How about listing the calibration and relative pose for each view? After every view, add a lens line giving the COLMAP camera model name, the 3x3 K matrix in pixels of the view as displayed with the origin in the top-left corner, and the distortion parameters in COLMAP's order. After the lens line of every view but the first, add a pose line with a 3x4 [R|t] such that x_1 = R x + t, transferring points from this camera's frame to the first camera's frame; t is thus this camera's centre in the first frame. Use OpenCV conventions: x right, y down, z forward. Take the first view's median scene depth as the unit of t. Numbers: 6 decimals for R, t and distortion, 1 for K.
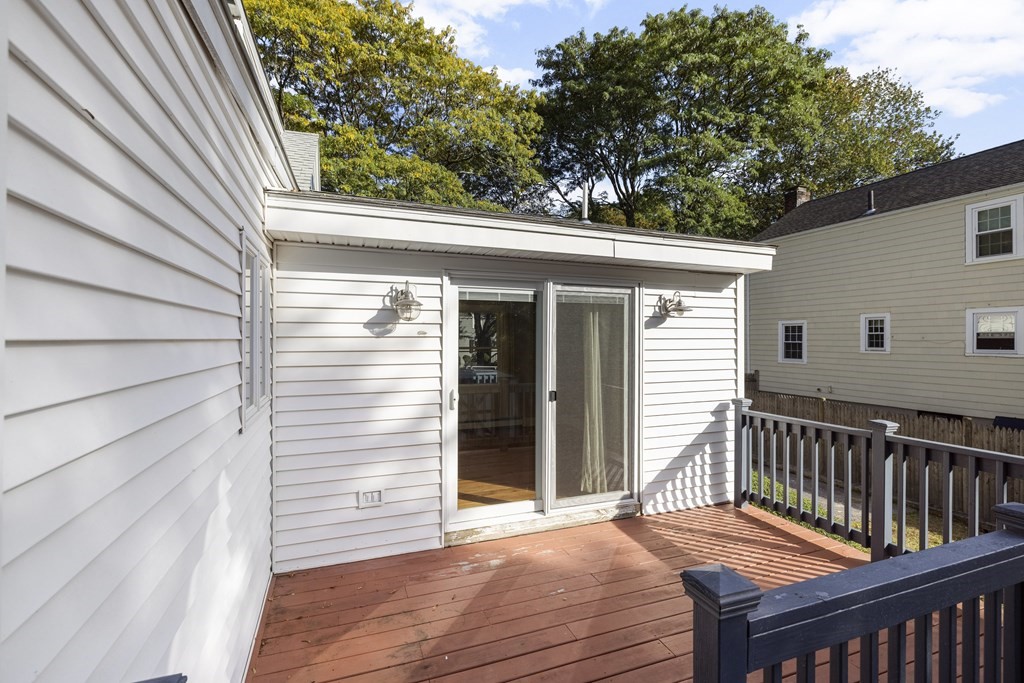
lens RADIAL K [[467.5, 0, 511.8], [0, 467.5, 339.1], [0, 0, 1]] dist [-0.000198, 0.000005]
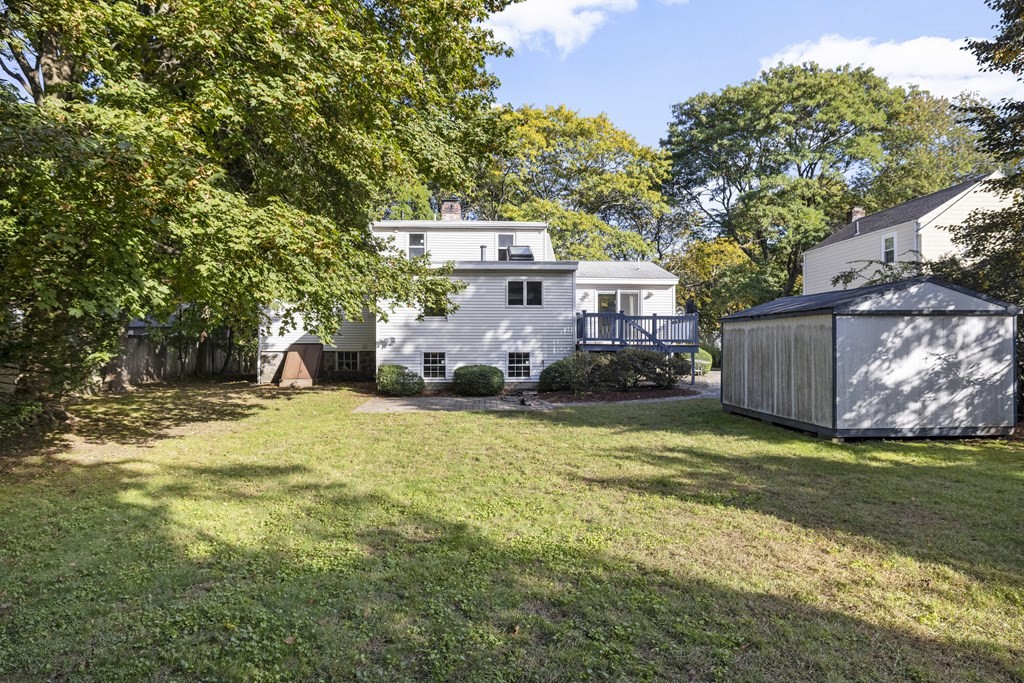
lens RADIAL K [[602.9, 0, 511.4], [0, 602.9, 344.8], [0, 0, 1]] dist [0.000335, 0.000056]
pose [[0.954832, -0.008418, -0.297028, 0.741814], [0.004770, 0.999904, -0.013004, 0.436352], [0.297109, 0.011000, 0.954780, -4.383003]]
